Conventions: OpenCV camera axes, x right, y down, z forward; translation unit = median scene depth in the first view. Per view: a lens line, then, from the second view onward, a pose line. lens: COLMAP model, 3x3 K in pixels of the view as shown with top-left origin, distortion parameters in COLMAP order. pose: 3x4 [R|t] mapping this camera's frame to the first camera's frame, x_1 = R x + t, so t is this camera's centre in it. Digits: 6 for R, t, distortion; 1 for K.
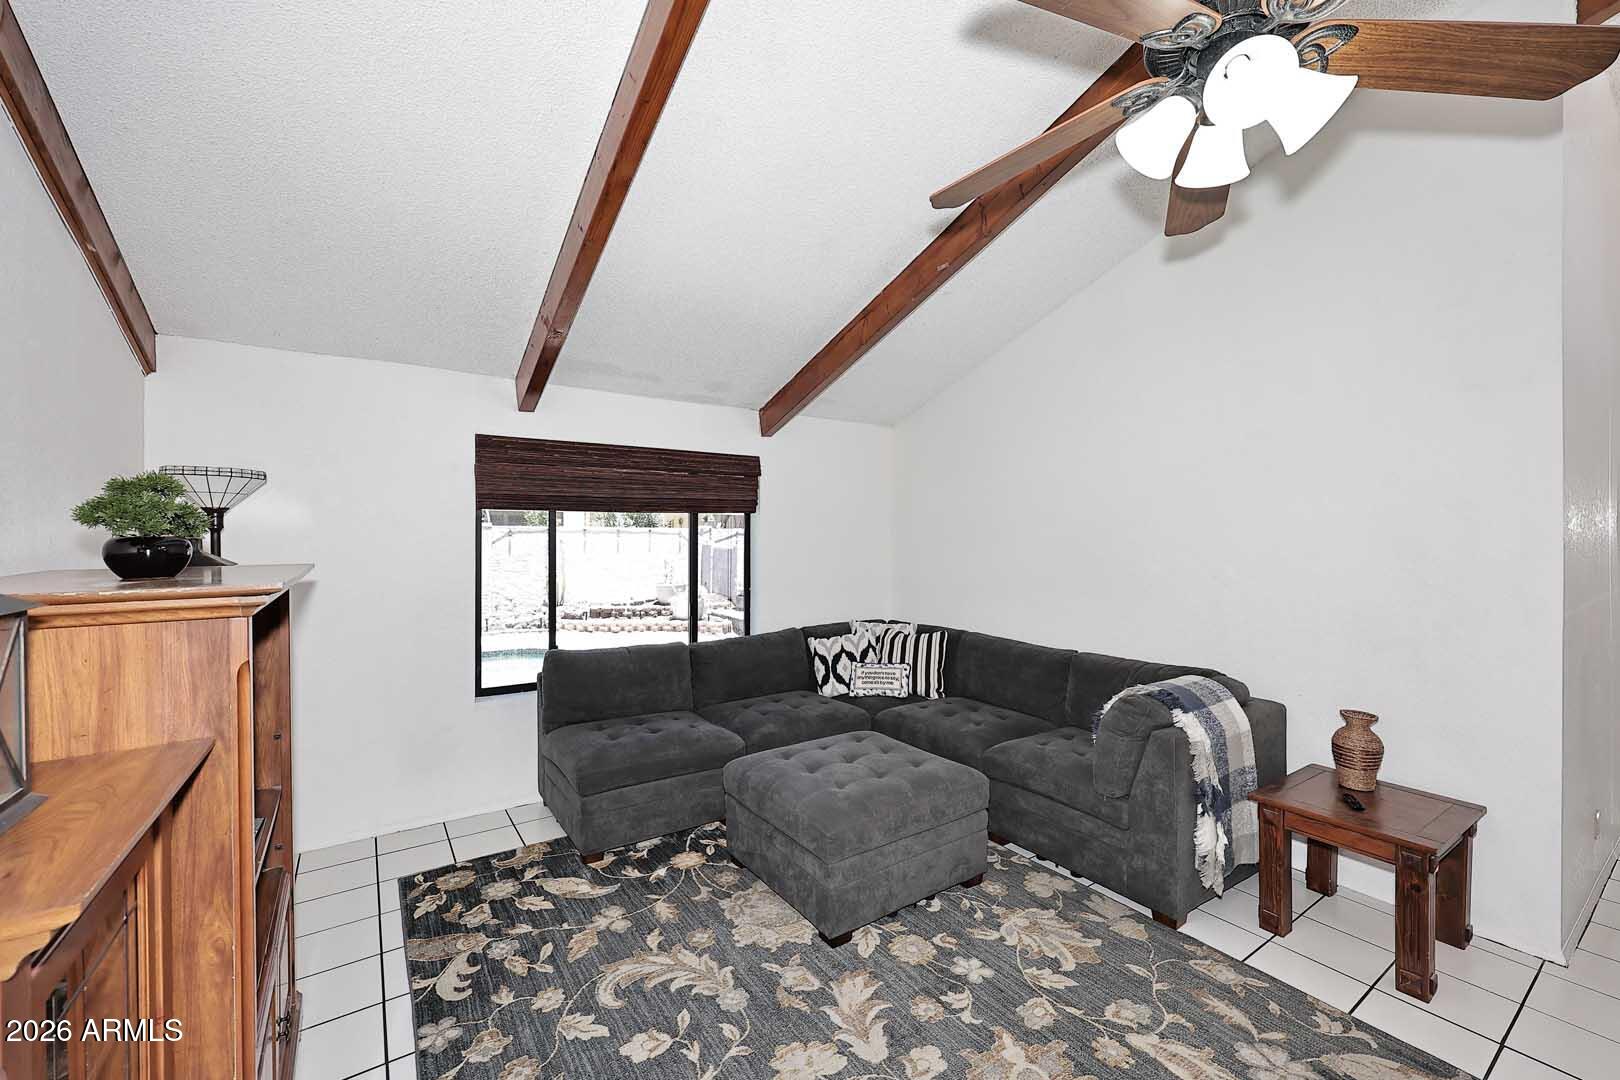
lens RADIAL K [[651.4, 0, 810.0], [0, 651.4, 540.0], [0, 0, 1]] dist [0.000408, -0.000855]
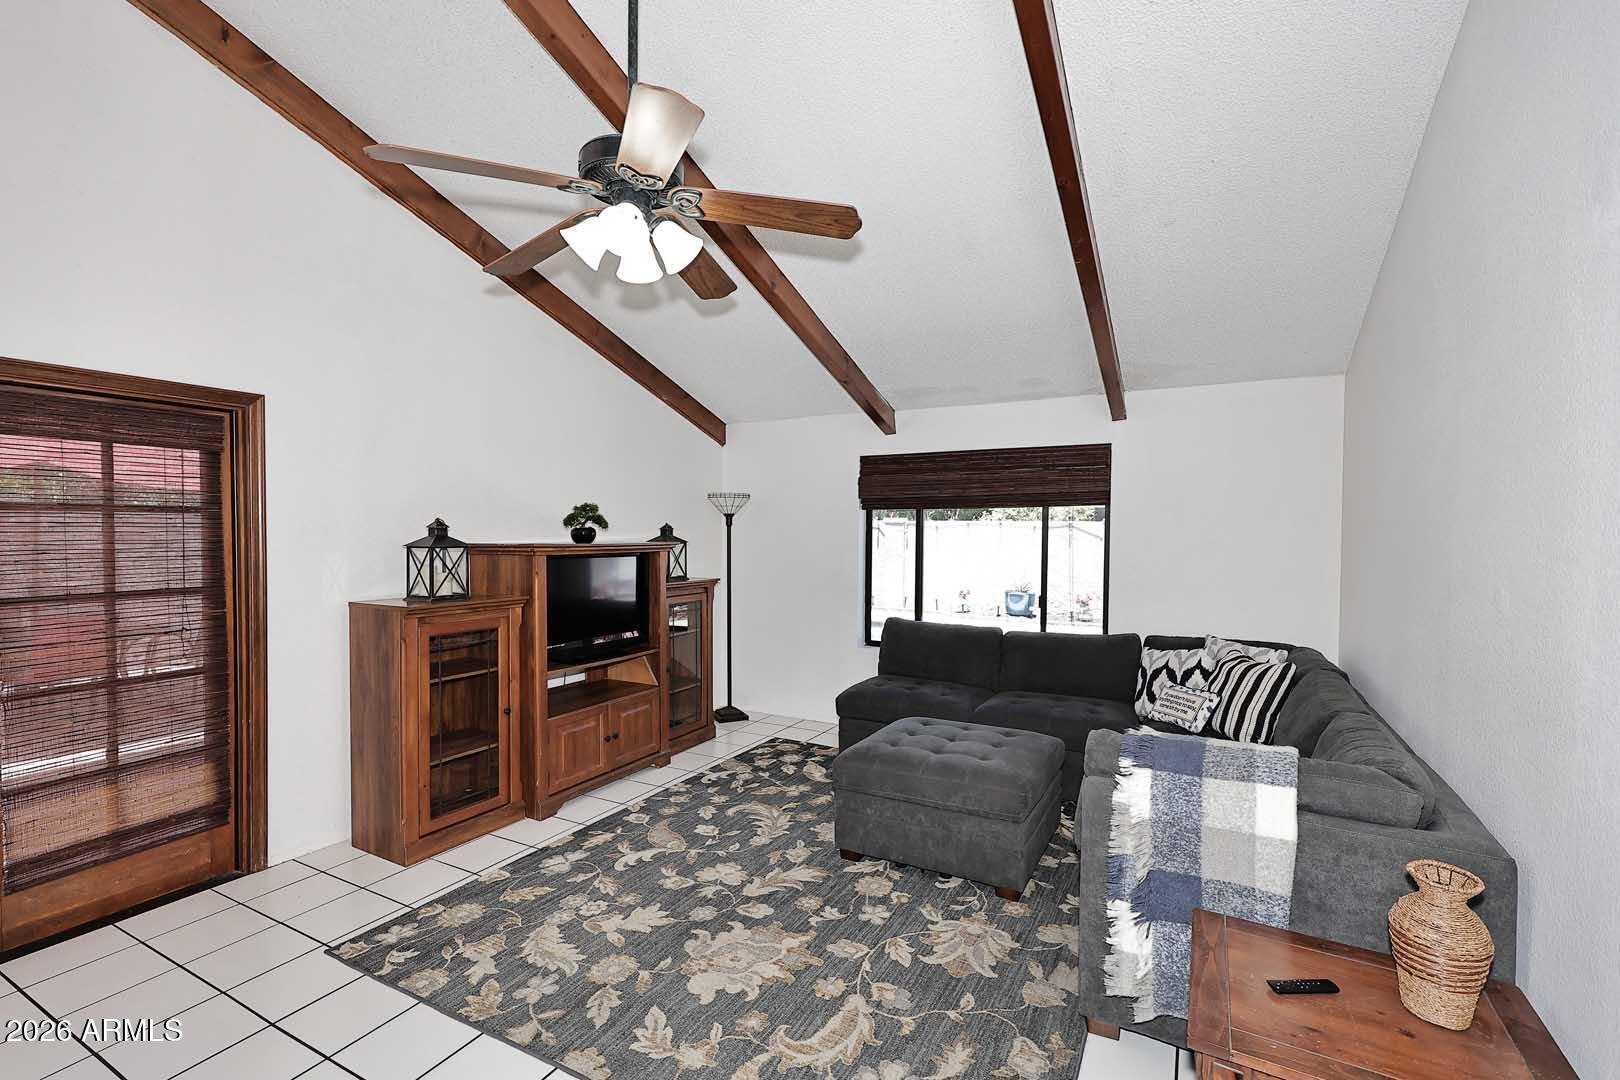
lens RADIAL K [[708.1, 0, 811.9], [0, 708.1, 547.7], [0, 0, 1]] dist [0.006014, 0.000101]
pose [[0.453143, 0.023991, -0.891115, 1.081065], [-0.007911, 0.999707, 0.022892, -0.000730], [0.891403, -0.003324, 0.453200, 0.296835]]
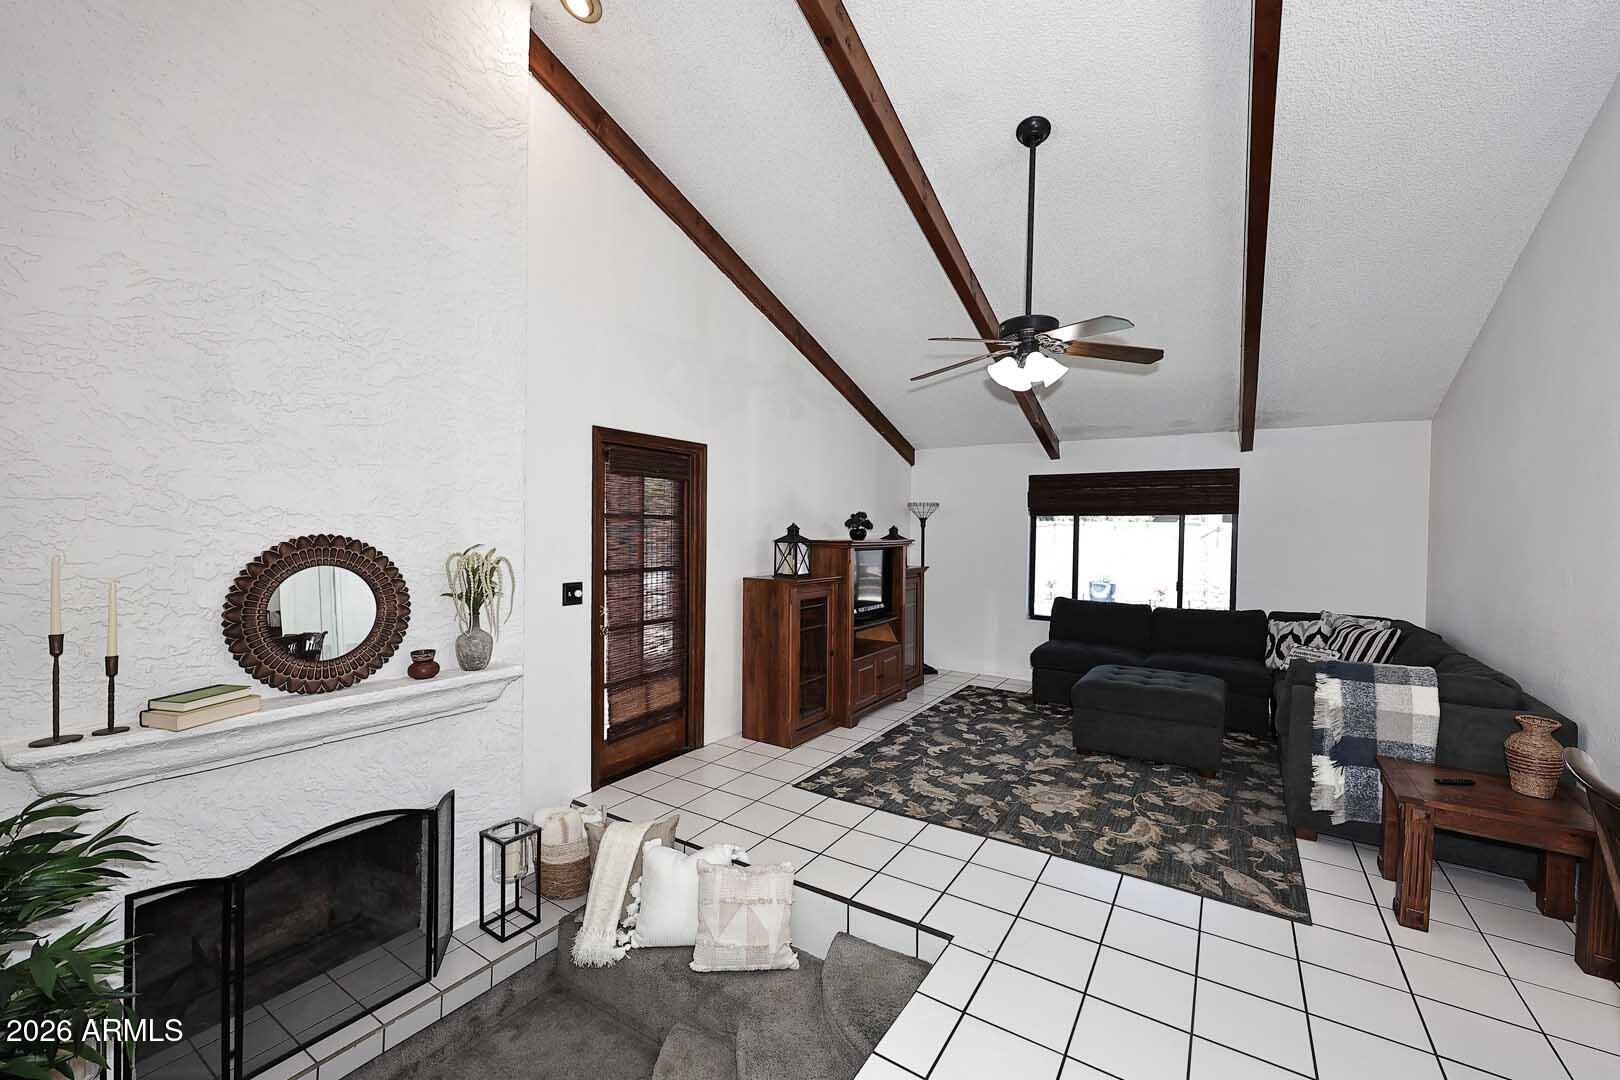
lens RADIAL K [[644.6, 0, 813.2], [0, 644.6, 543.6], [0, 0, 1]] dist [-0.001453, 0.000204]
pose [[0.387857, 0.028194, -0.921288, 1.269055], [-0.014477, 0.999595, 0.024496, -0.006779], [0.921606, 0.003836, 0.388108, -0.368834]]
